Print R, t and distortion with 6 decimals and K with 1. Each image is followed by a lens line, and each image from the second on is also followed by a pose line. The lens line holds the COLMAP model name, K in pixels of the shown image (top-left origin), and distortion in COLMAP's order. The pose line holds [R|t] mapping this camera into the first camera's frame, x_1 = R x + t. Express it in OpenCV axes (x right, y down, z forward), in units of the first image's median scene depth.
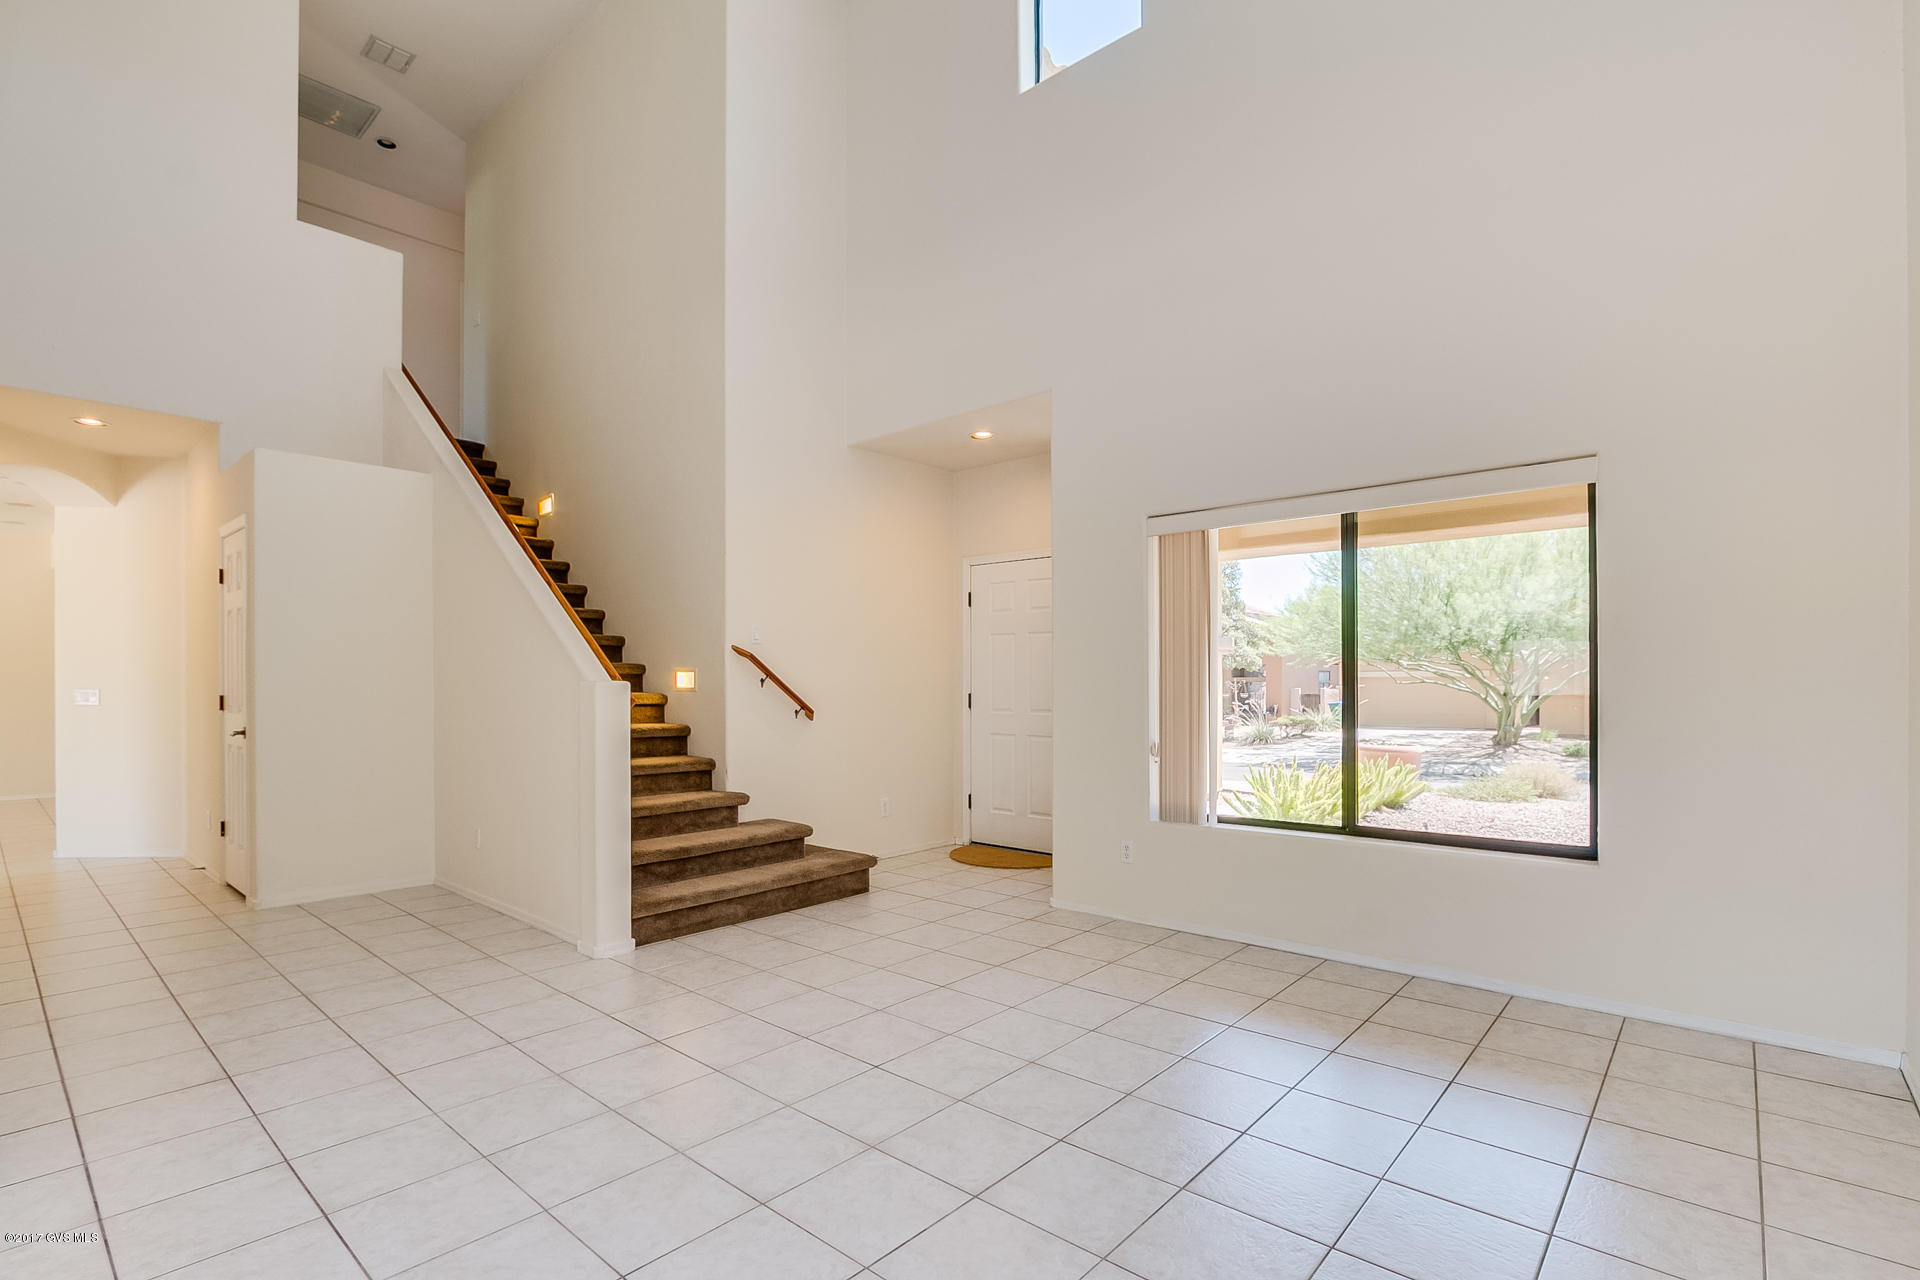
lens RADIAL K [[903.9, 0, 938.9], [0, 903.9, 676.3], [0, 0, 1]] dist [-0.000562, 0.000255]
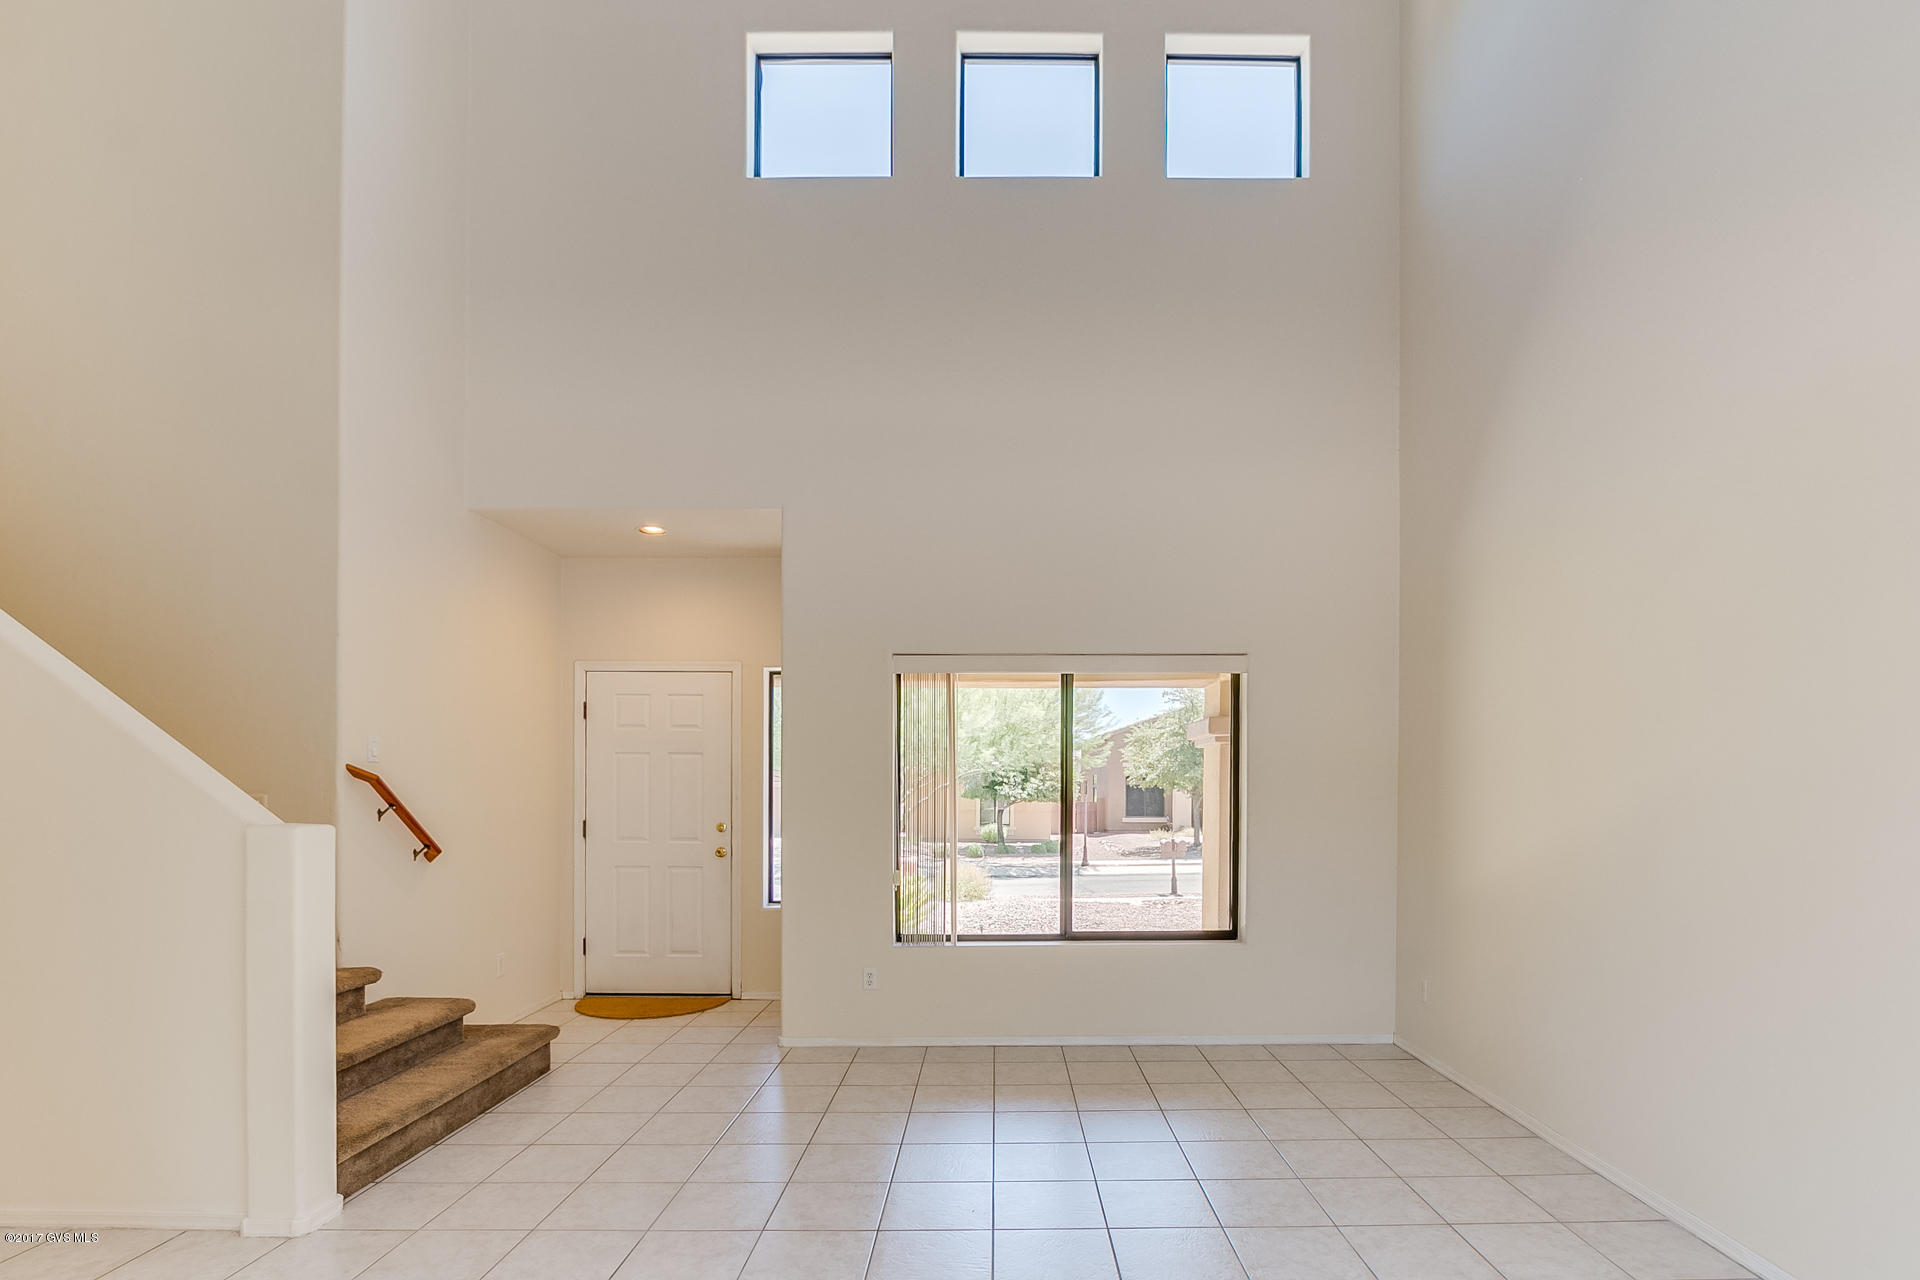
lens RADIAL K [[950.6, 0, 1010.5], [0, 950.6, 785.4], [0, 0, 1]] dist [-0.001592, -0.000201]
pose [[0.731901, 0.009670, 0.681343, -0.376333], [-0.012673, 0.999920, -0.000577, -0.024937], [-0.681293, -0.008213, 0.731964, 0.092847]]
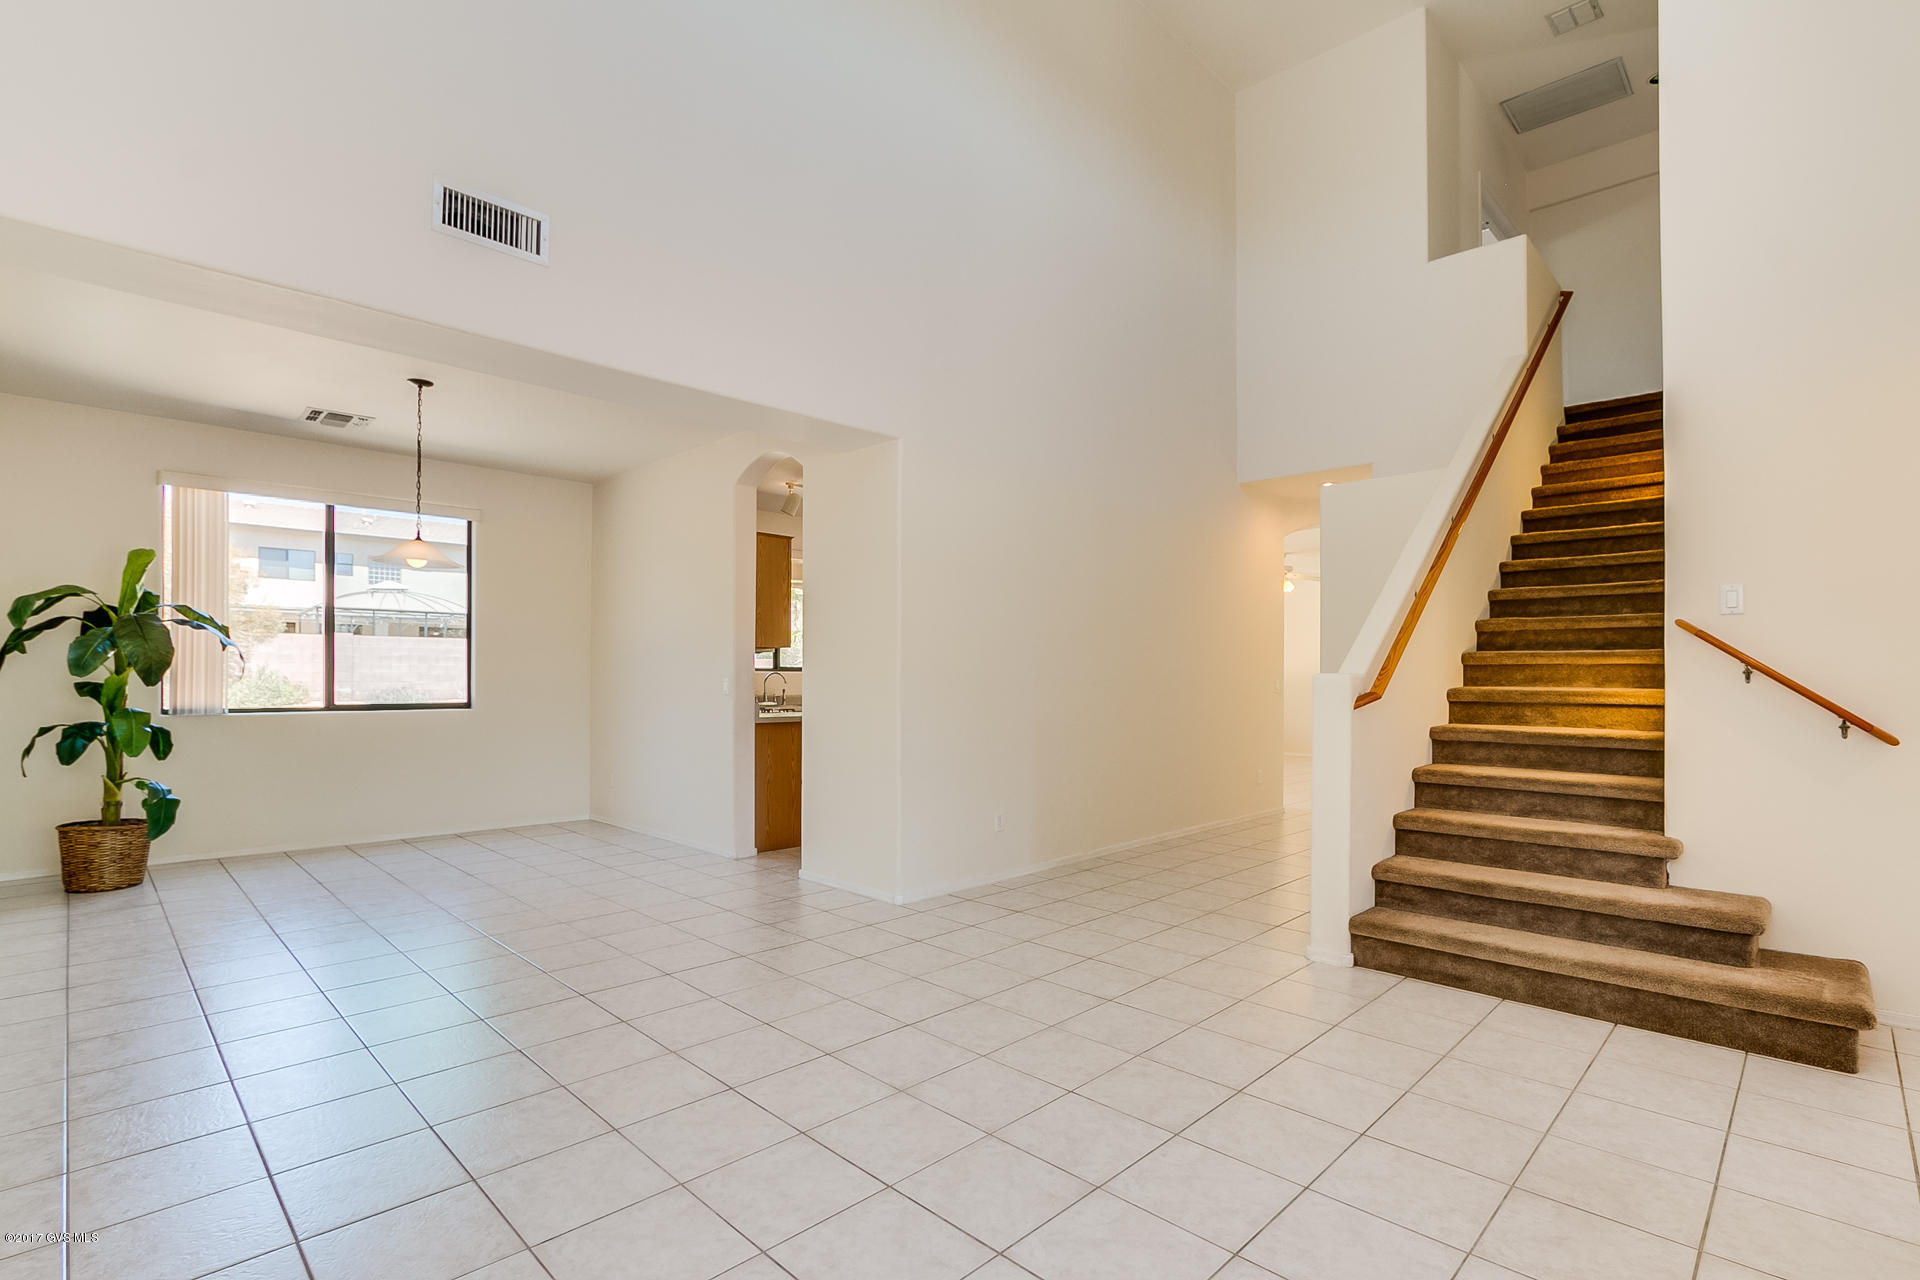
lens RADIAL K [[903.9, 0, 964.9], [0, 903.9, 675.2], [0, 0, 1]] dist [-0.000562, 0.000255]
pose [[-0.038273, -0.001613, -0.999266, 0.486934], [0.008629, 0.999961, -0.001944, 0.003392], [0.999230, -0.008697, -0.038258, 0.525681]]
